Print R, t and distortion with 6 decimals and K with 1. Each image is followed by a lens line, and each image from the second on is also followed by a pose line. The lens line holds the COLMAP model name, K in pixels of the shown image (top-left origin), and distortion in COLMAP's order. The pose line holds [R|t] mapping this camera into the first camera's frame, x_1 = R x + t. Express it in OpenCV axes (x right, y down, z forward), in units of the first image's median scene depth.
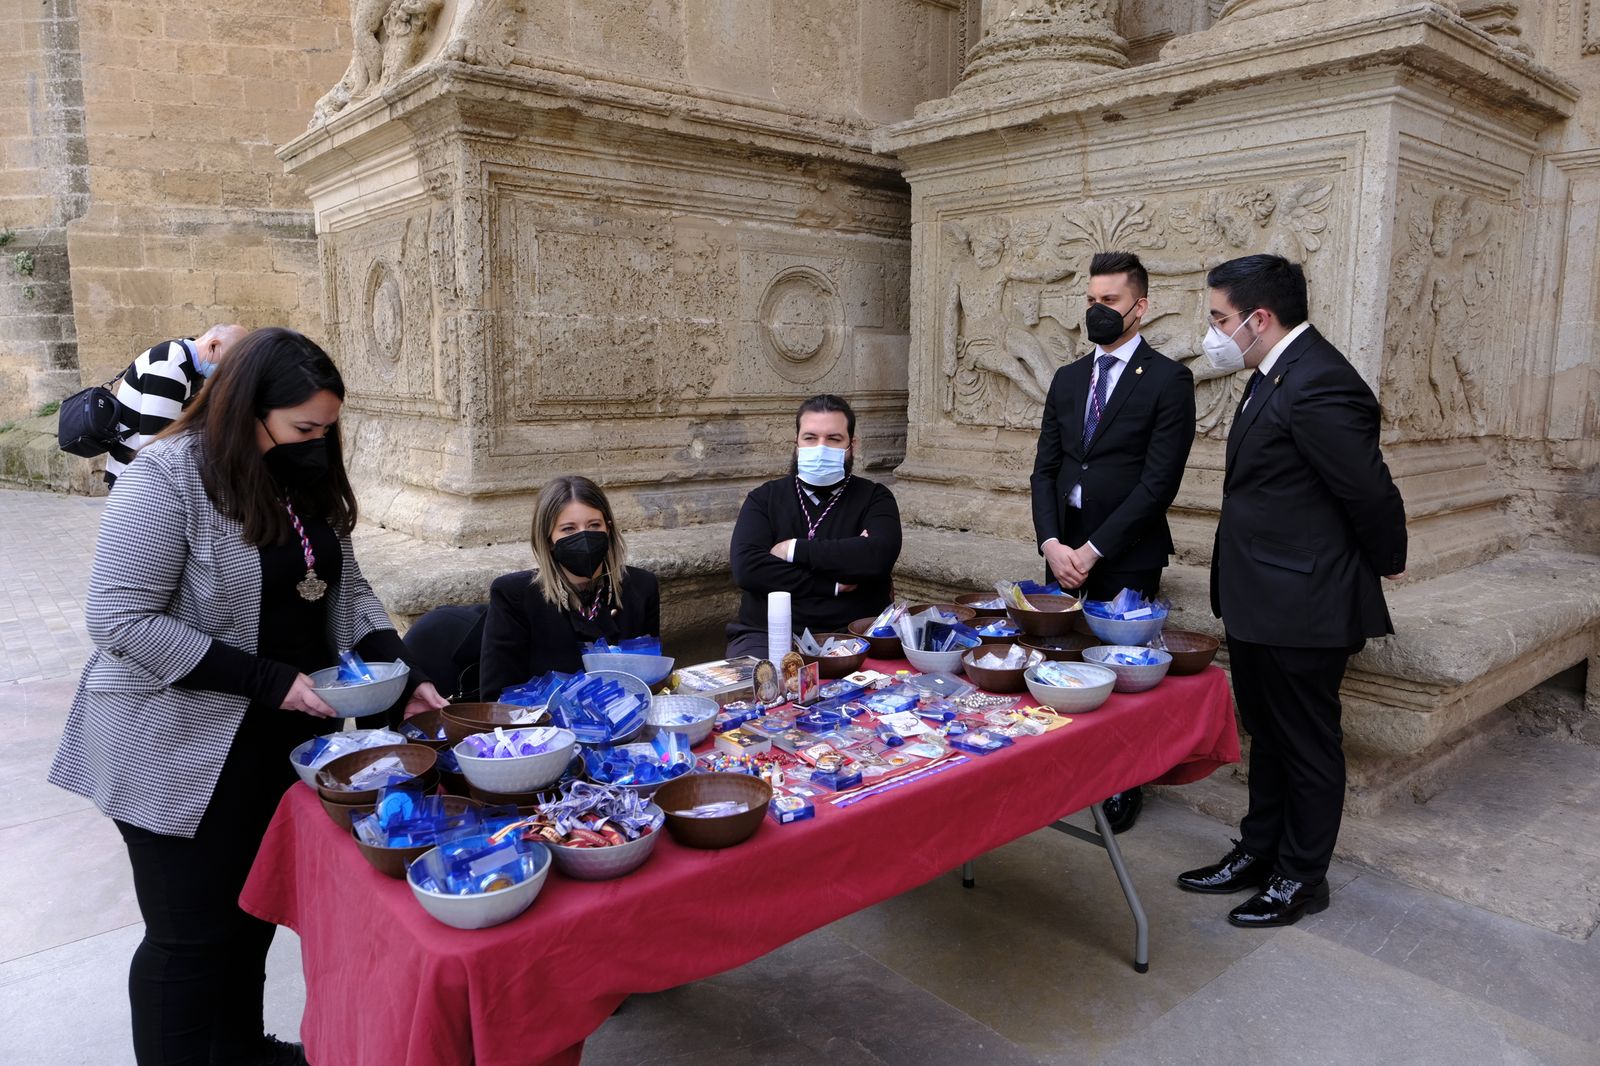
lens RADIAL K [[1084.7, 0, 811.0], [0, 1084.7, 536.9], [0, 0, 1]] dist [-0.031729, 0.017602]
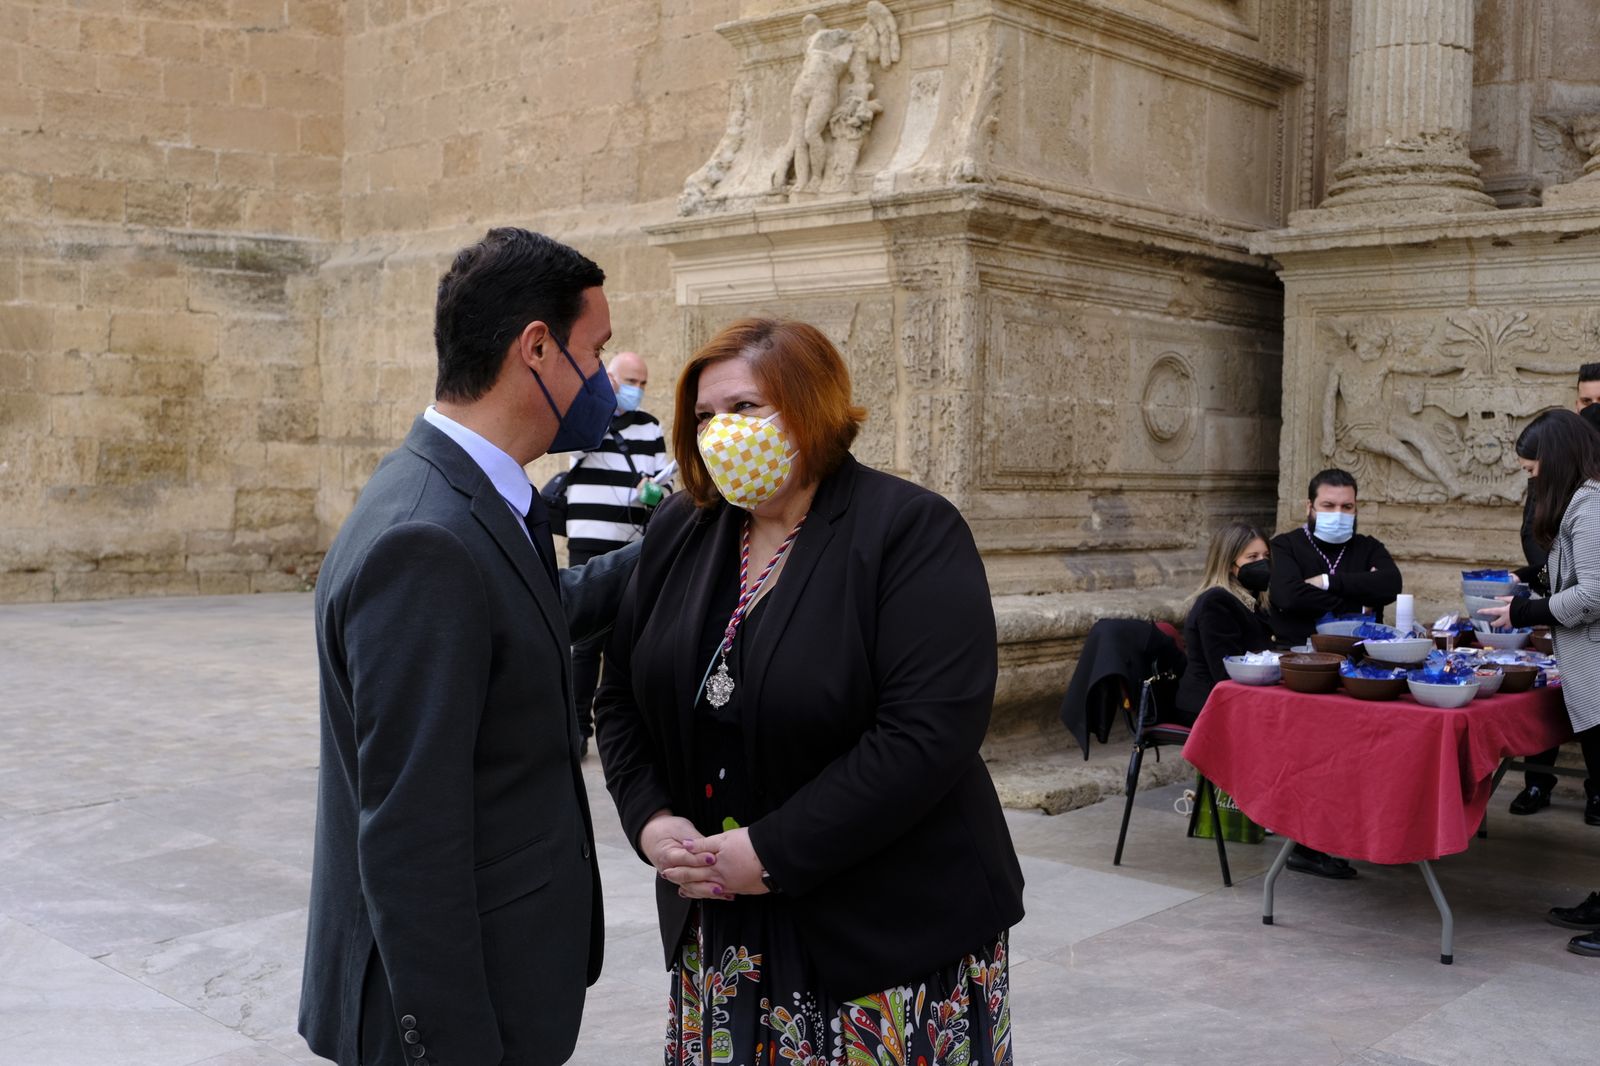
lens RADIAL K [[1884.7, 0, 699.1], [0, 1884.7, 550.3], [0, 0, 1]] dist [0.004771, -0.009489]
pose [[0.993868, 0.011141, 0.110010, -0.729441], [0.000581, 0.994371, -0.105953, 0.150966], [-0.110572, 0.105367, 0.988267, -0.821939]]
